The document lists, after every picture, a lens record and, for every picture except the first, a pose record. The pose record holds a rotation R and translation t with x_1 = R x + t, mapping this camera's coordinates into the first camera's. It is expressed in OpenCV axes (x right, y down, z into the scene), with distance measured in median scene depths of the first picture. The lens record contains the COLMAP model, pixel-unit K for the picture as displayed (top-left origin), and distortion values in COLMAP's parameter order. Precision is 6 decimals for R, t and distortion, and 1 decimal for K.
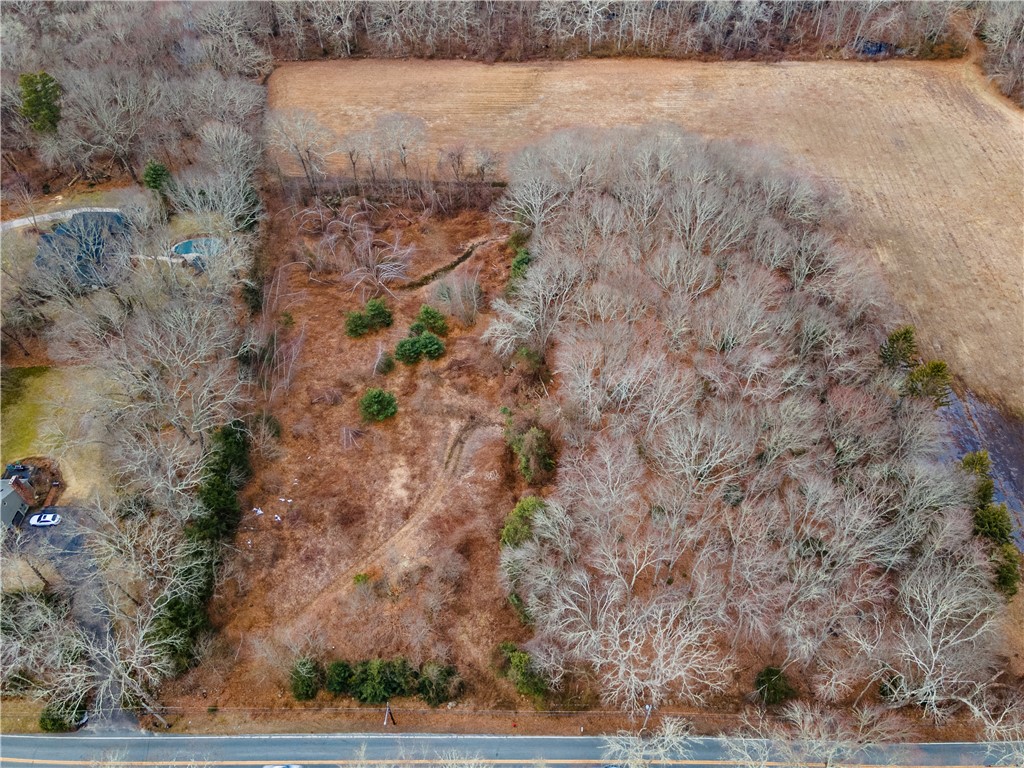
lens RADIAL K [[764.7, 0, 512.0], [0, 764.7, 384.0], [0, 0, 1]] dist [0.034756, 0.012548]
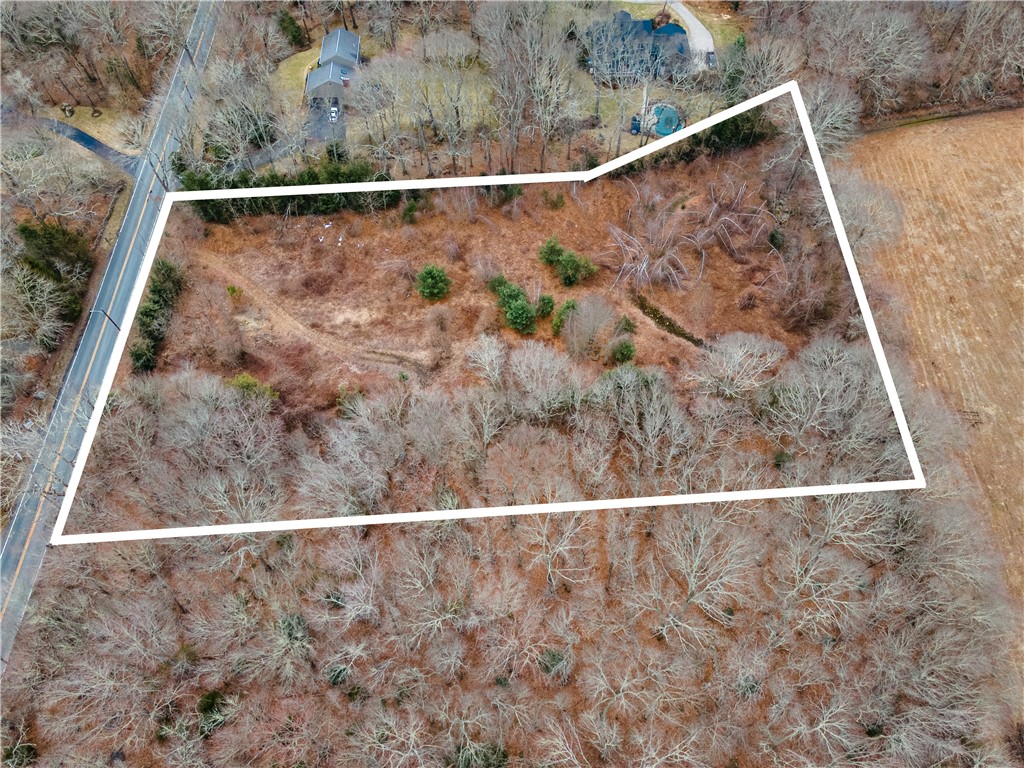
lens RADIAL K [[753.7, 0, 512.0], [0, 753.7, 384.0], [0, 0, 1]] dist [0.028673, 0.026782]
pose [[0.034425, 0.838099, -0.544431, 0.435570], [-0.727318, 0.394625, 0.561497, -0.499507], [0.685436, 0.376646, 0.623149, 0.449387]]
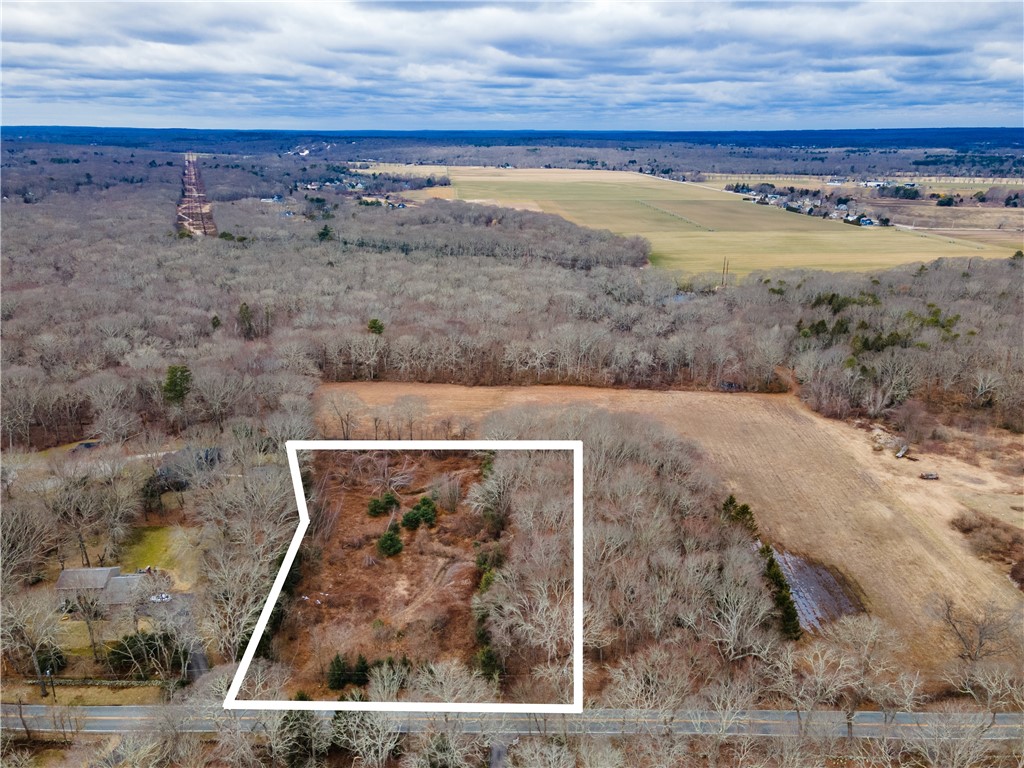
lens RADIAL K [[753.7, 0, 512.0], [0, 753.7, 384.0], [0, 0, 1]] dist [0.028673, 0.026782]
pose [[0.998925, 0.028864, 0.036265, -0.001743], [-0.008023, 0.878289, -0.478063, 0.401857], [-0.045650, 0.477259, 0.877576, -0.386679]]
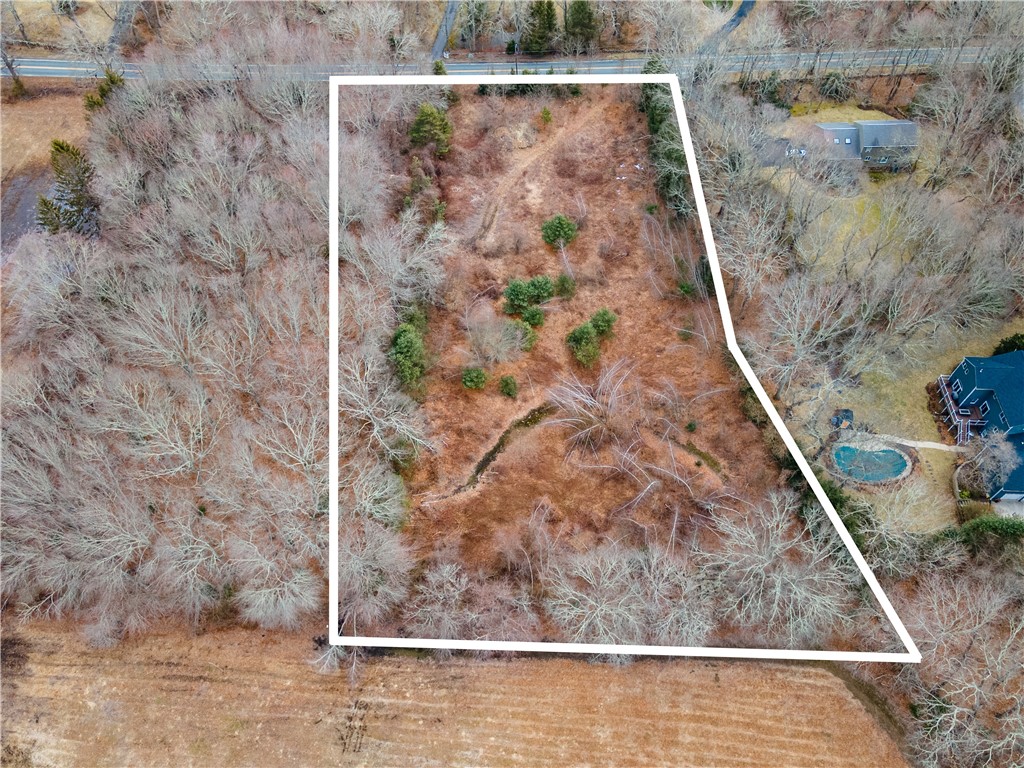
lens RADIAL K [[764.7, 0, 512.0], [0, 764.7, 384.0], [0, 0, 1]] dist [0.034756, 0.012548]
pose [[-0.999266, 0.017394, 0.034117, -0.126133], [0.029854, -0.204141, 0.978486, -0.958477], [0.023985, 0.978787, 0.203472, 0.886966]]
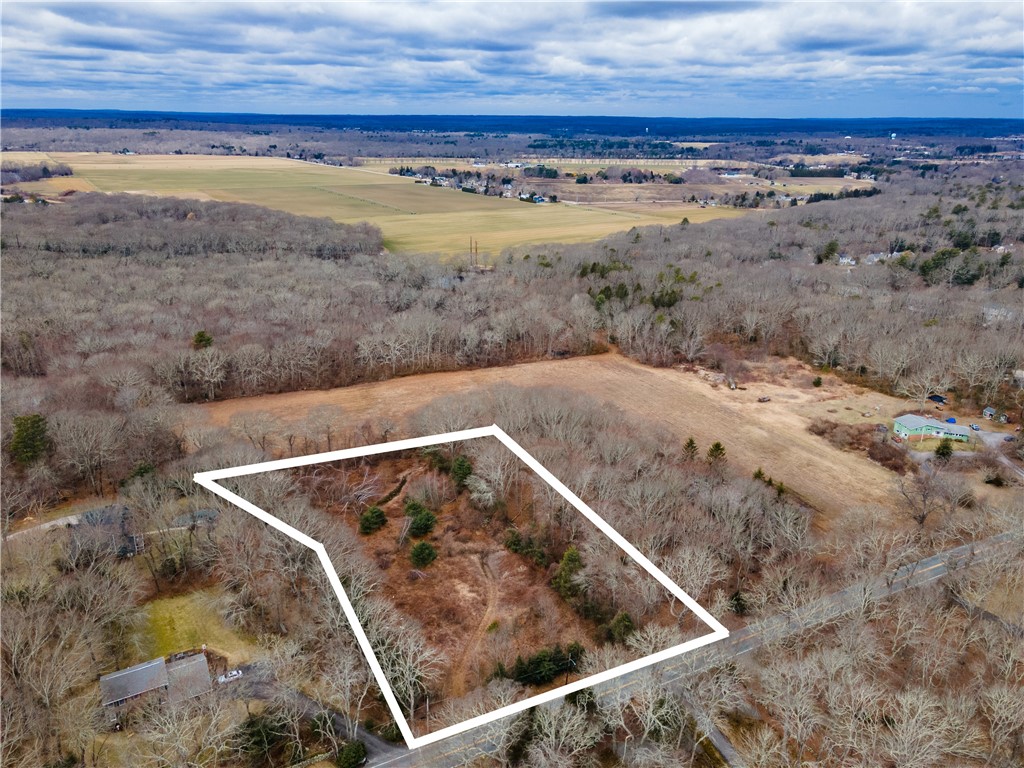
lens RADIAL K [[753.7, 0, 512.0], [0, 753.7, 384.0], [0, 0, 1]] dist [0.028673, 0.026782]
pose [[0.875671, -0.122352, 0.467152, -0.574945], [0.327289, 0.861672, -0.387819, 0.313216], [-0.355081, 0.492495, 0.794585, -0.282577]]
